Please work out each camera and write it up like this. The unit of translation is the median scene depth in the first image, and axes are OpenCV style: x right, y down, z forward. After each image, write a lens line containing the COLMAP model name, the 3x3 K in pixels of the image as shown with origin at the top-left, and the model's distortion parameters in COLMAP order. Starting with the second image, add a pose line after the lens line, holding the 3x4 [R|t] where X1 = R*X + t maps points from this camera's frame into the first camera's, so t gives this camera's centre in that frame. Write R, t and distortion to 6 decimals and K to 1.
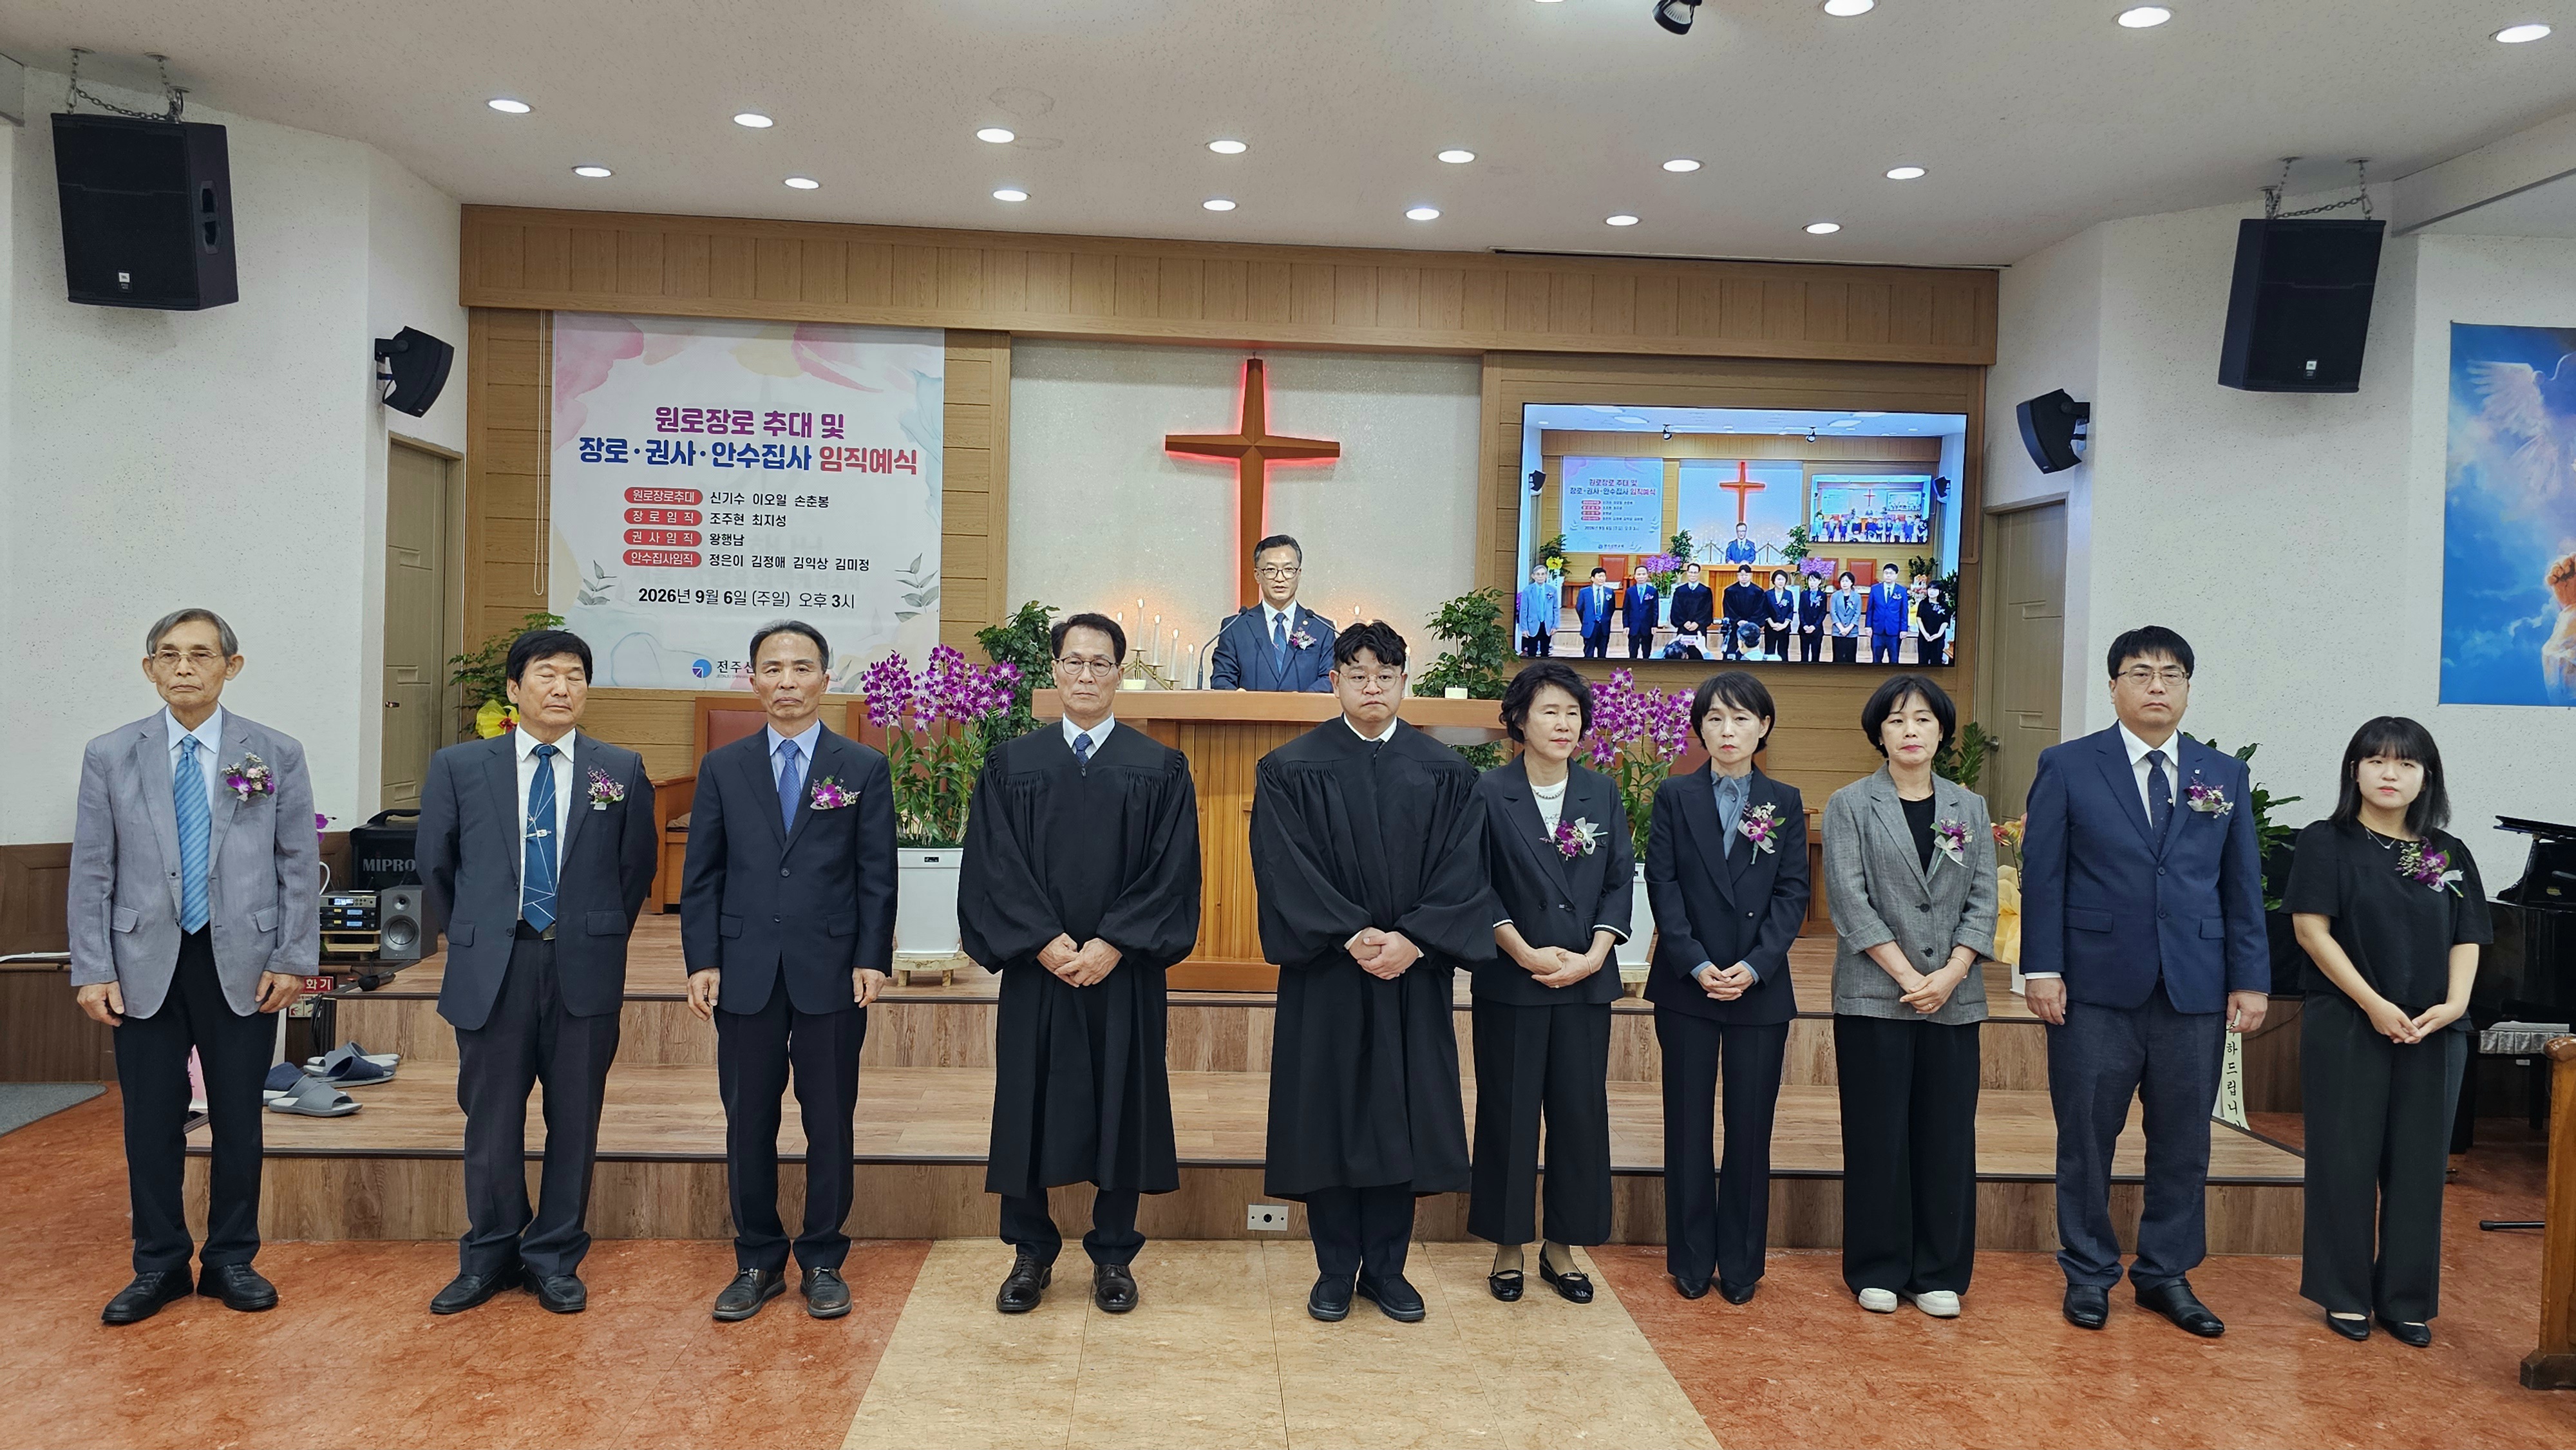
lens RADIAL K [[2055.0, 0, 1273.7], [0, 2055.0, 707.2], [0, 0, 1]] dist [0.057343, -0.052577]
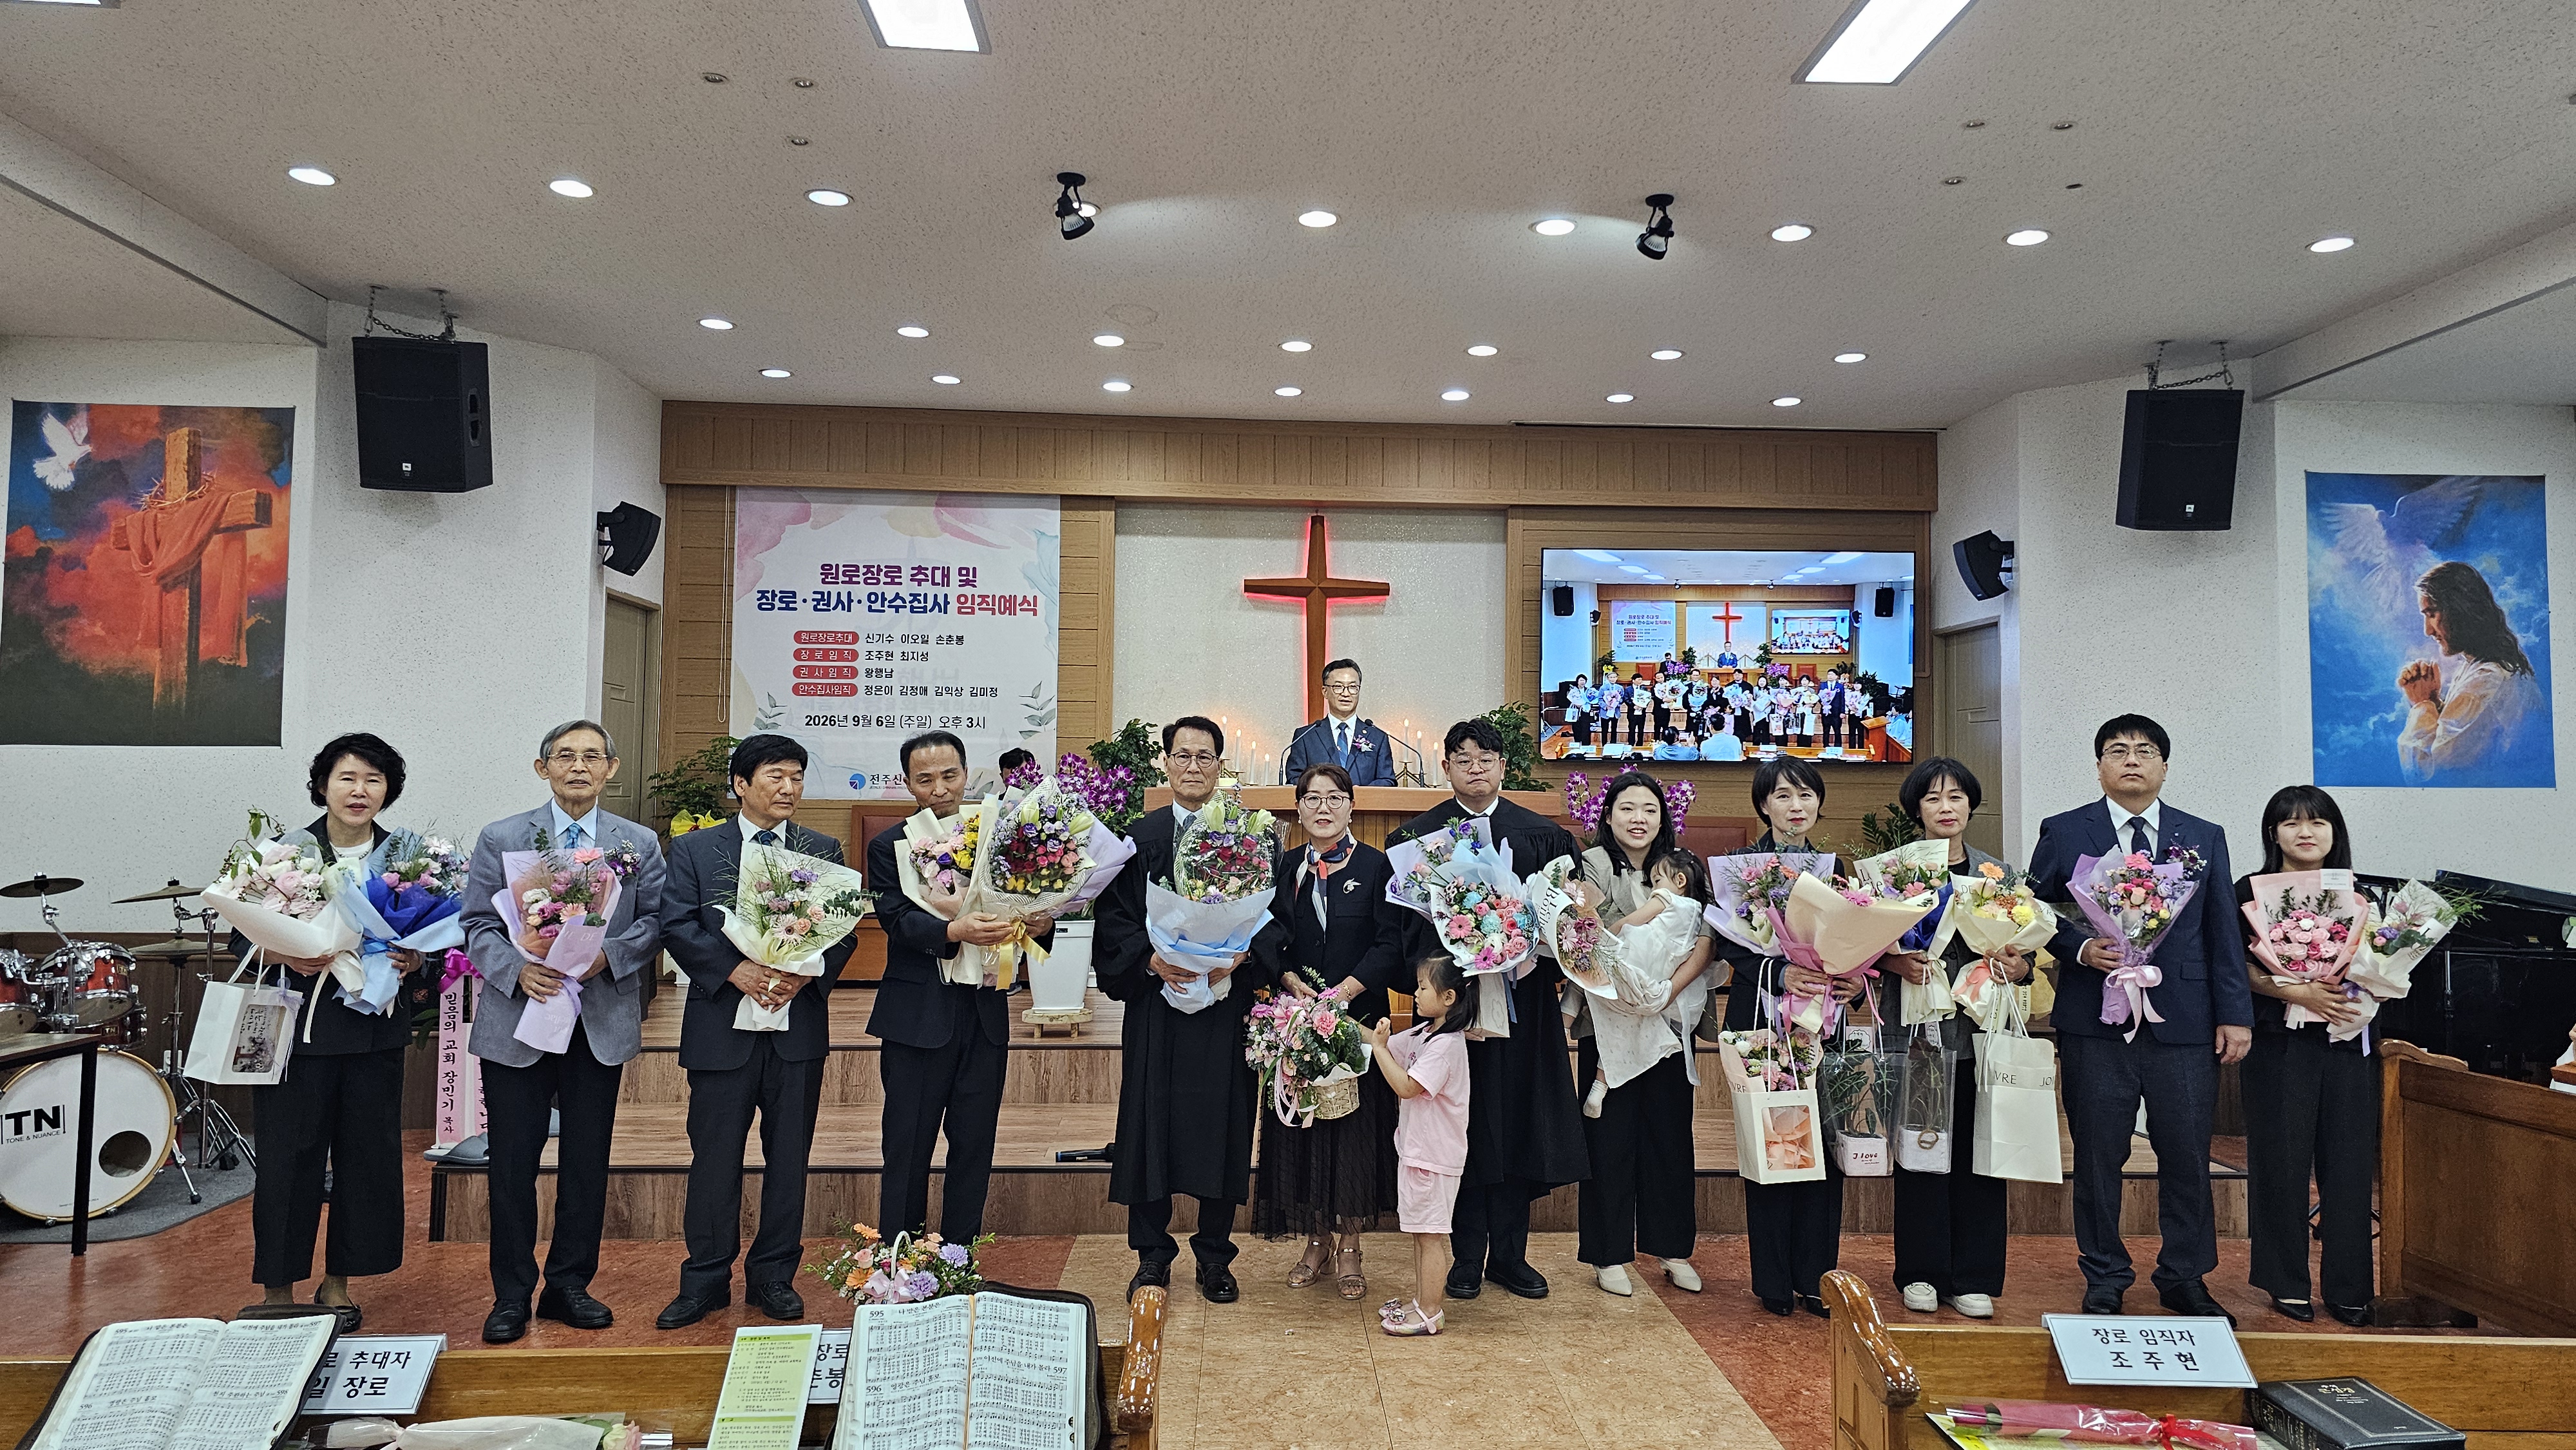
lens RADIAL K [[2043.4, 0, 1305.2], [0, 2043.4, 722.9], [0, 0, 1]] dist [0.064264, -0.050890]
pose [[0.999868, -0.016089, 0.002223, -0.021897], [0.016197, 0.997884, -0.062970, 0.027417], [-0.001205, 0.062998, 0.998013, -0.189757]]
